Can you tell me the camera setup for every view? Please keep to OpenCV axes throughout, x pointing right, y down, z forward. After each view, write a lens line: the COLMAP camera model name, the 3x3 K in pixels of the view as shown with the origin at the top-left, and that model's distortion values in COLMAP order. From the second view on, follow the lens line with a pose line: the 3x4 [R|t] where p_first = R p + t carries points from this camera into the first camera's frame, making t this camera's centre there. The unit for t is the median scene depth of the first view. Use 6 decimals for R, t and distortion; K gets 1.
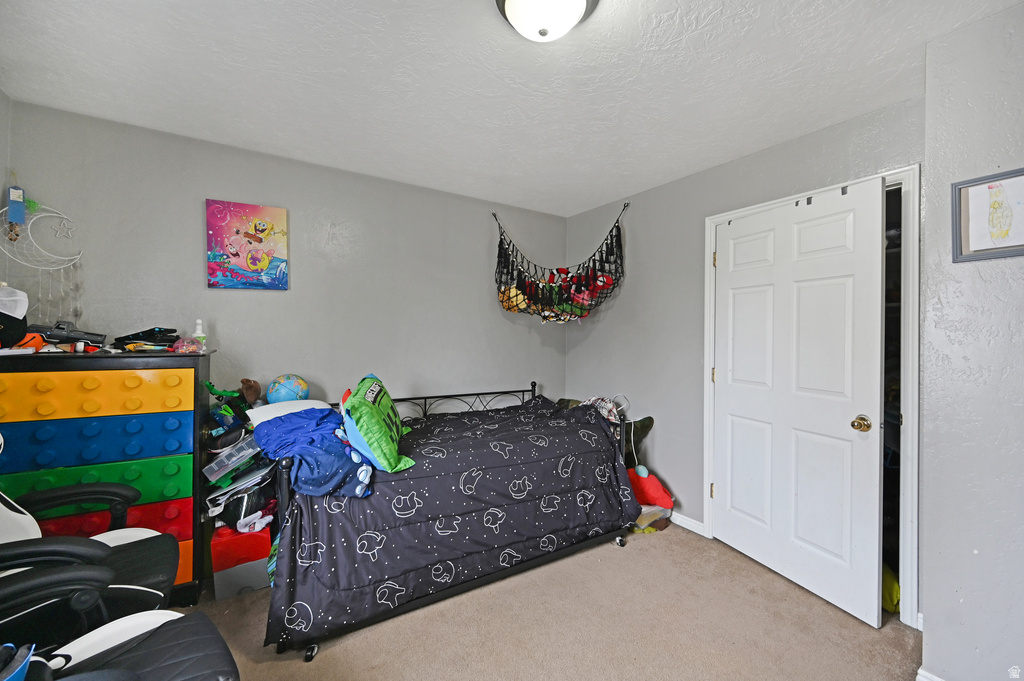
lens RADIAL K [[411.4, 0, 512.2], [0, 411.4, 335.0], [0, 0, 1]] dist [0.000424, -0.000034]
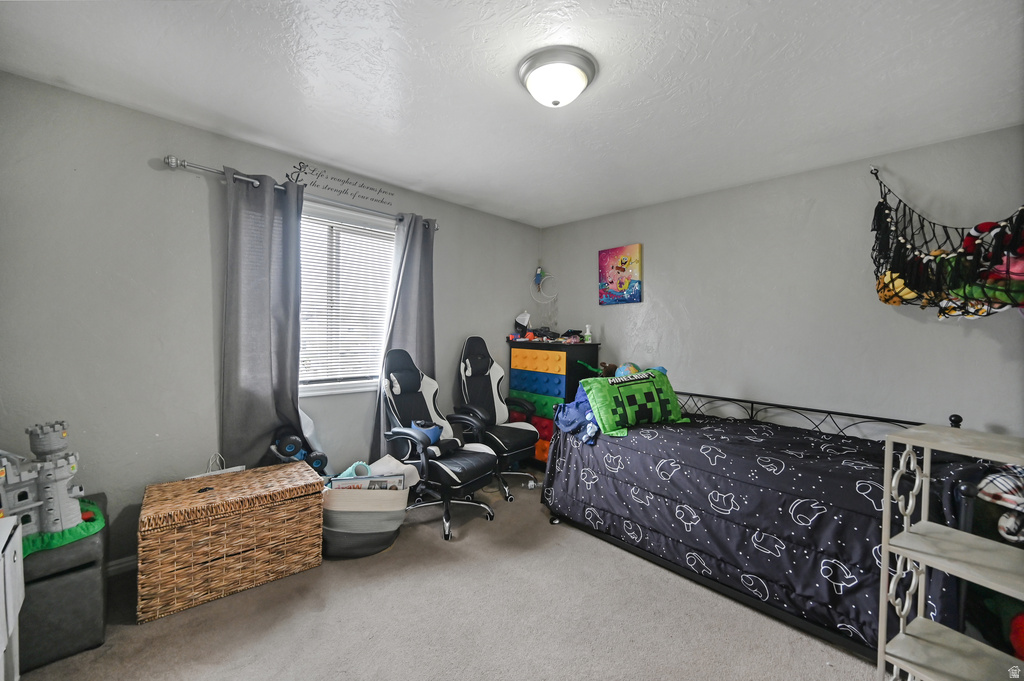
lens RADIAL K [[411.4, 0, 512.2], [0, 411.4, 335.0], [0, 0, 1]] dist [0.000424, -0.000034]
pose [[0.196556, 0.006467, -0.980471, 0.768841], [-0.015404, 0.999875, 0.003507, 0.003104], [0.980372, 0.014414, 0.196631, 0.331699]]
